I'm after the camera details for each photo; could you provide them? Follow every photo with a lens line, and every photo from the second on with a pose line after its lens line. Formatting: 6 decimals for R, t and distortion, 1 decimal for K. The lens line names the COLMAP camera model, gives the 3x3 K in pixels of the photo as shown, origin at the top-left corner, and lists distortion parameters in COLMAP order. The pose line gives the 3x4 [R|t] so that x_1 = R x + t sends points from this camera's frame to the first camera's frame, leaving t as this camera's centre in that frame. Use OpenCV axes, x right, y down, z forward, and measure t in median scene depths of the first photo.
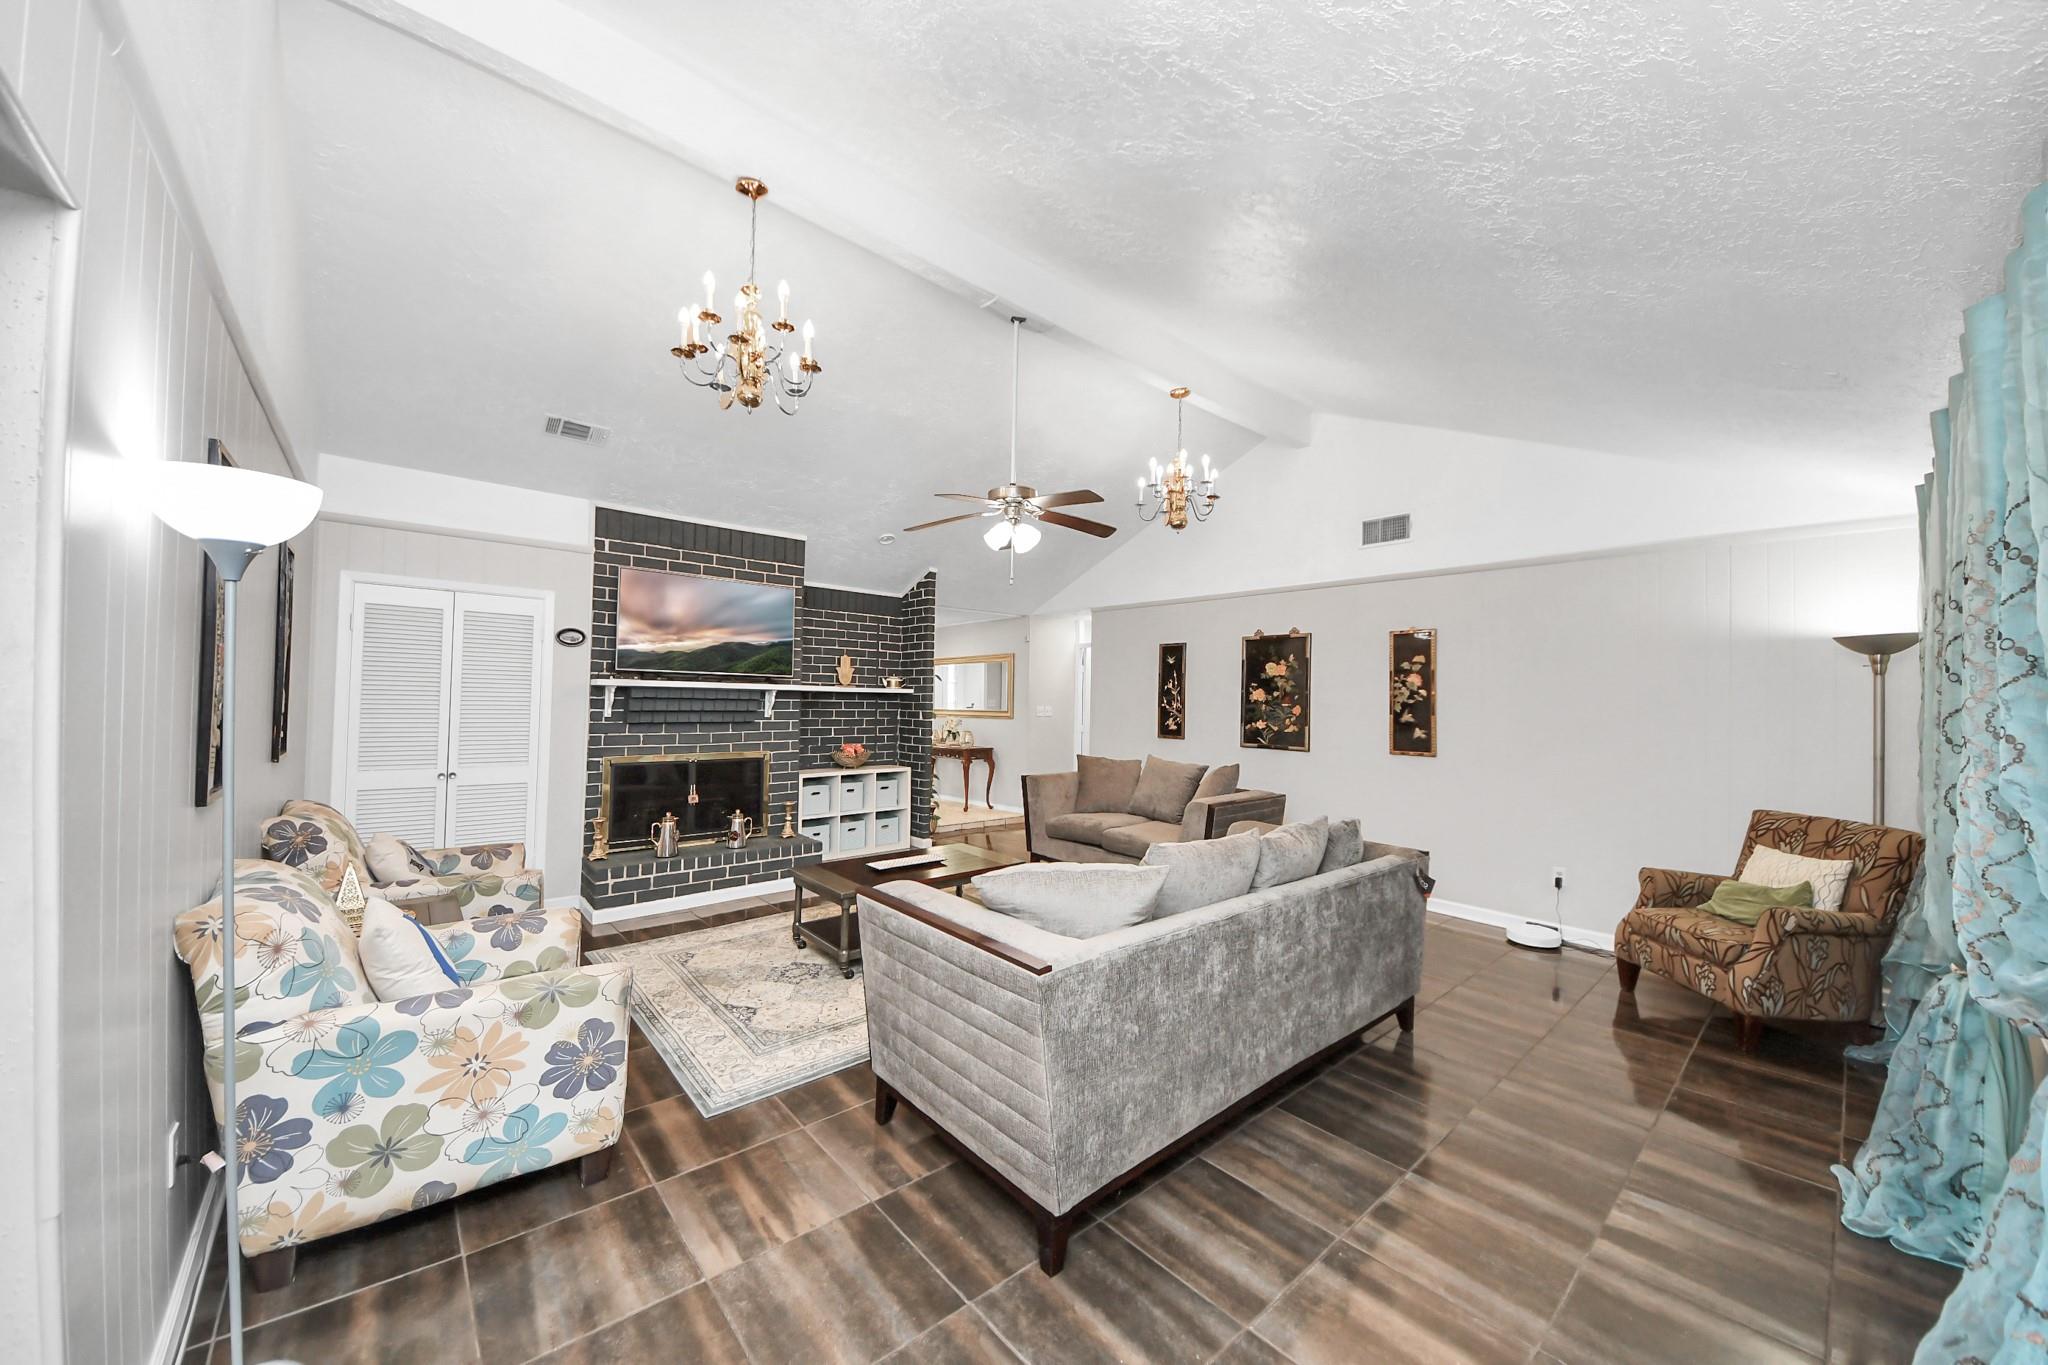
lens RADIAL K [[740.6, 0, 1006.3], [0, 740.6, 688.8], [0, 0, 1]] dist [0.020747, -0.011436]
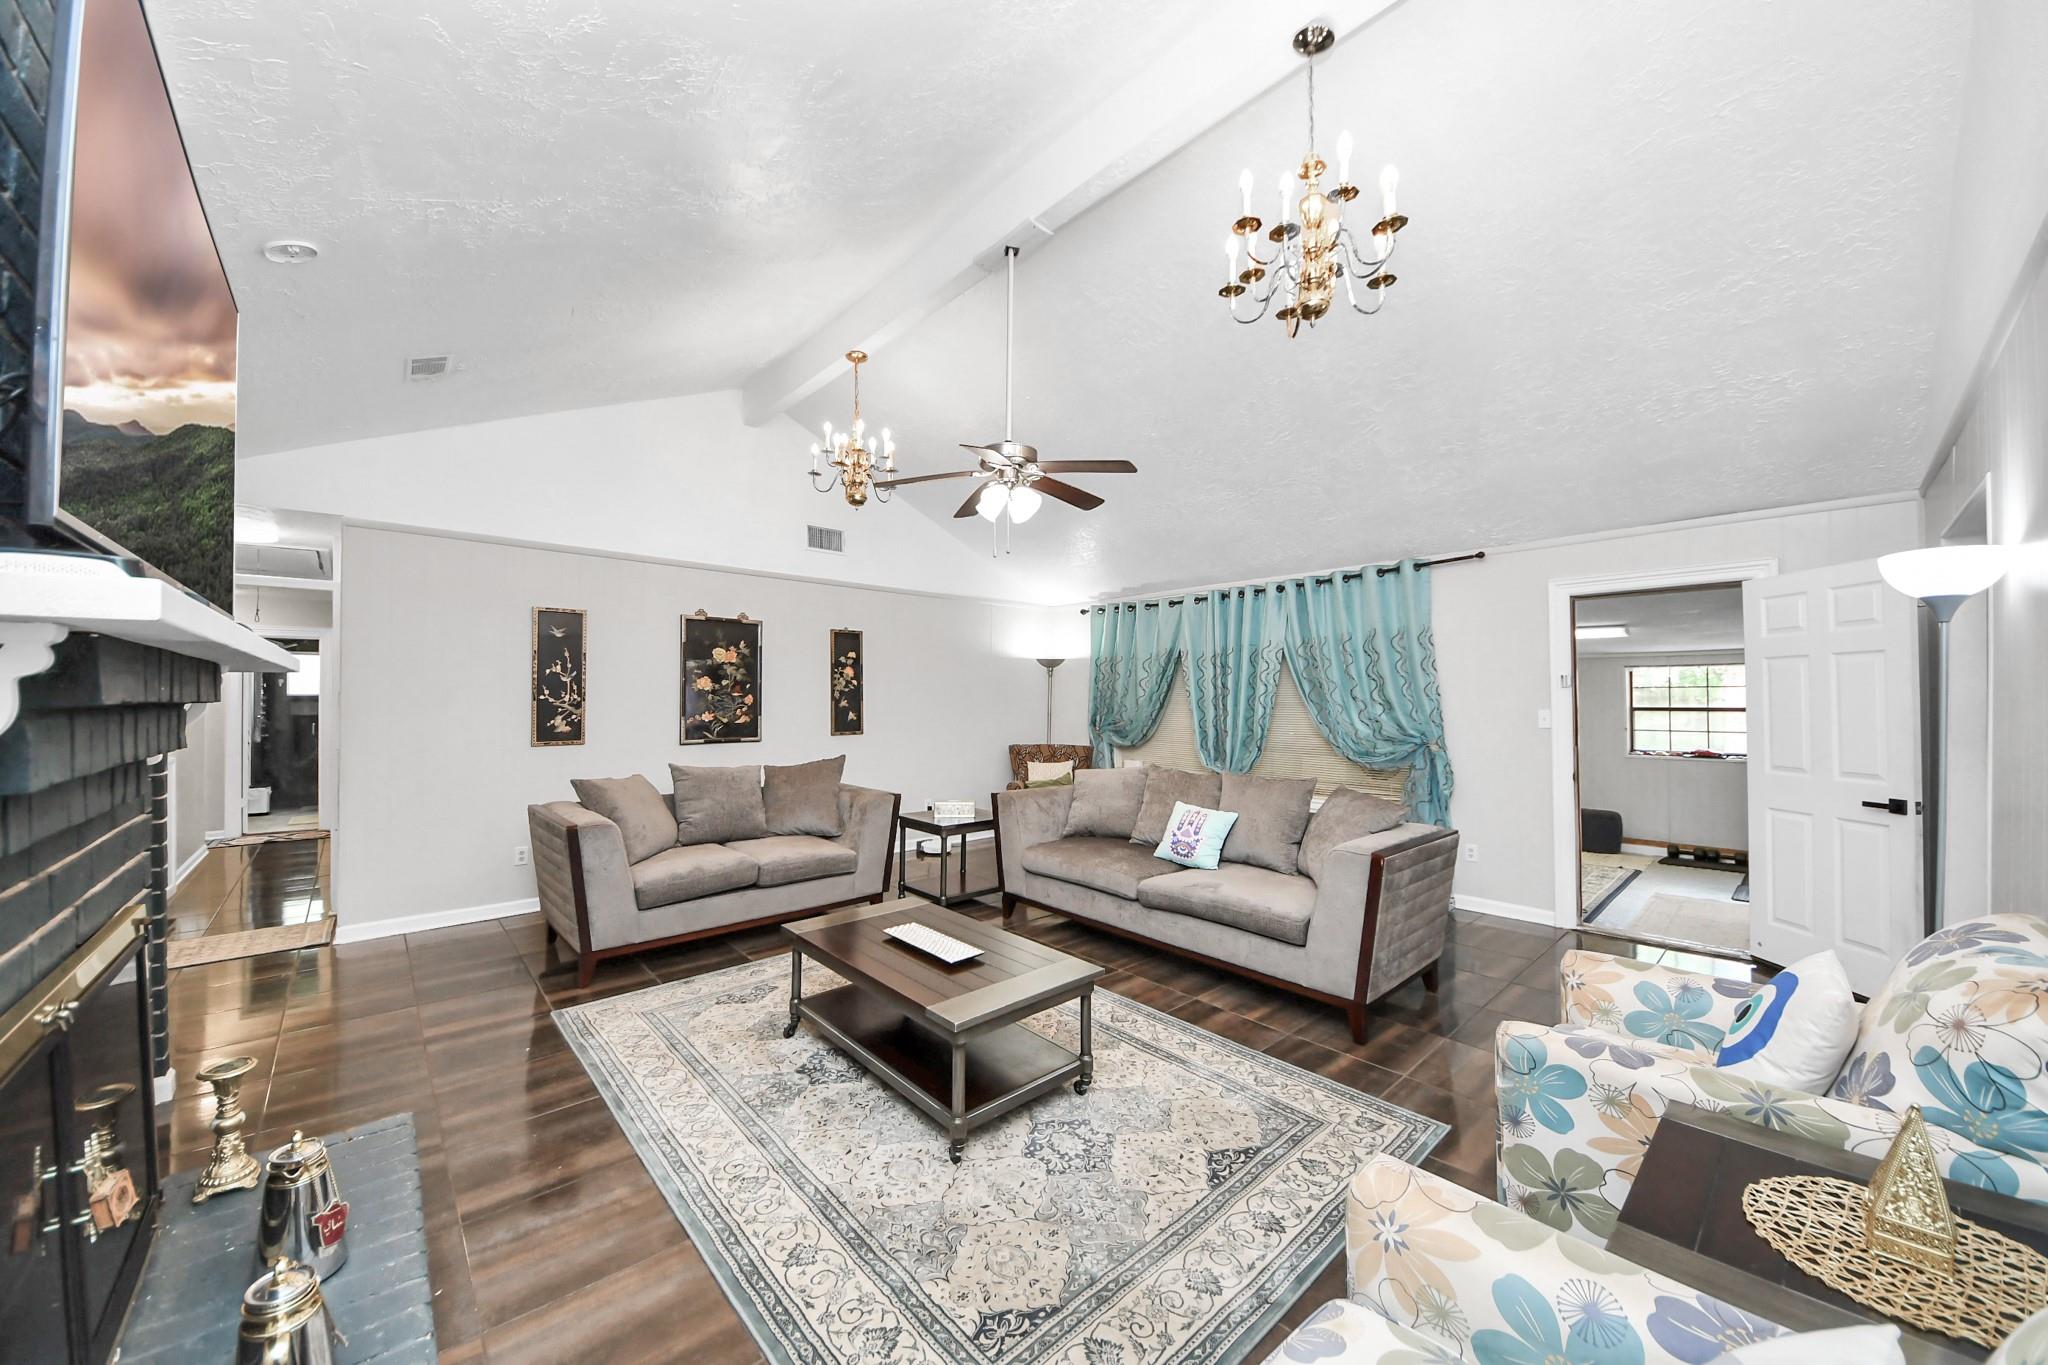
lens RADIAL K [[740.6, 0, 1006.3], [0, 740.6, 688.8], [0, 0, 1]] dist [0.020747, -0.011436]
pose [[-0.043572, -0.008740, 0.999012, -0.606812], [-0.017405, 0.999817, 0.007988, 0.001373], [-0.998899, -0.017040, -0.043716, 0.738834]]
